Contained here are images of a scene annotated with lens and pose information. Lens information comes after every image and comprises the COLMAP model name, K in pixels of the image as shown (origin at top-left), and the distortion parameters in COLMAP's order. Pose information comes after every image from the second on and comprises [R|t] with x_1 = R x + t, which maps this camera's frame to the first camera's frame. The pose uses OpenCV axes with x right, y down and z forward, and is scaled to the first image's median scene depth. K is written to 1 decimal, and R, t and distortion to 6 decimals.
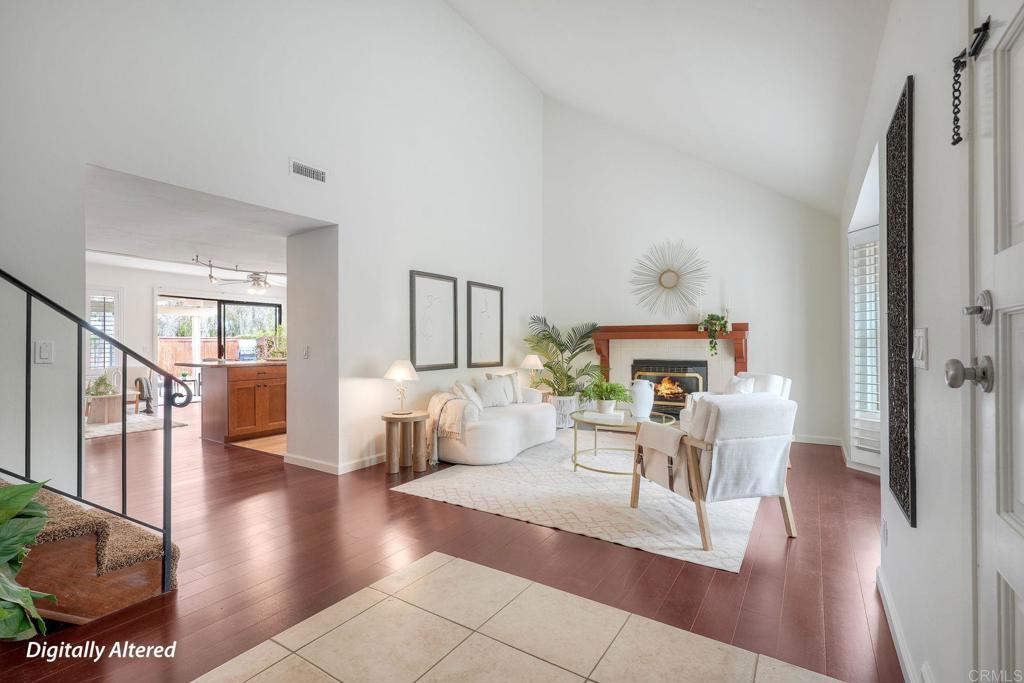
lens RADIAL K [[459.6, 0, 513.6], [0, 459.6, 341.4], [0, 0, 1]] dist [-0.001640, -0.000043]
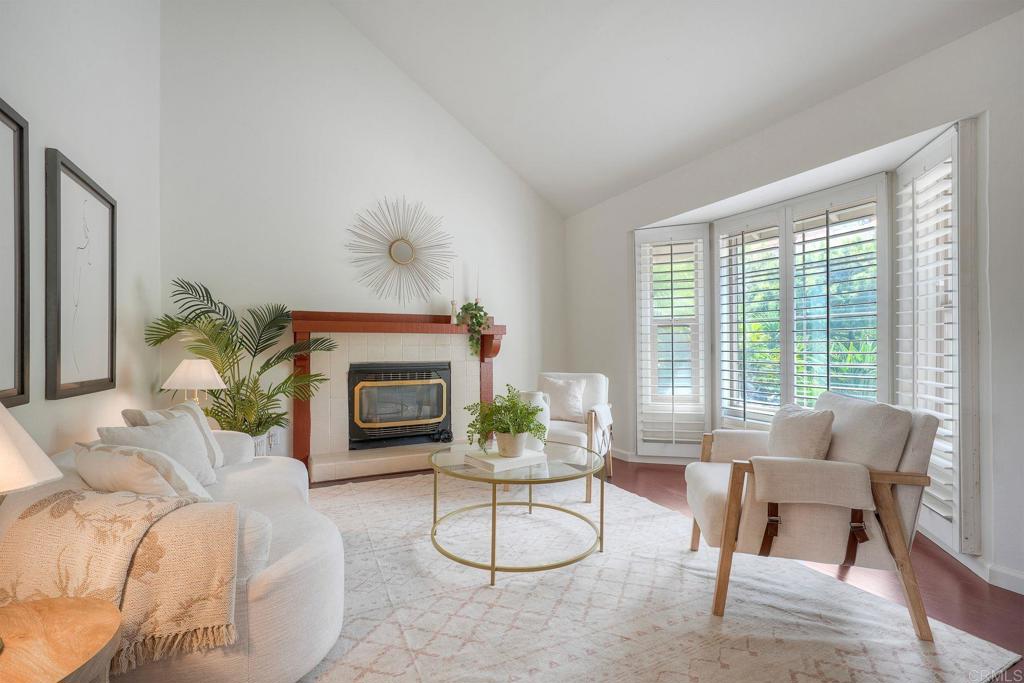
lens RADIAL K [[459.6, 0, 508.9], [0, 459.6, 344.6], [0, 0, 1]] dist [-0.001640, -0.000043]
pose [[0.534971, 0.005351, 0.844853, -0.192234], [-0.000156, 0.999981, -0.006235, 0.016859], [-0.844870, 0.003204, 0.534962, 0.490503]]
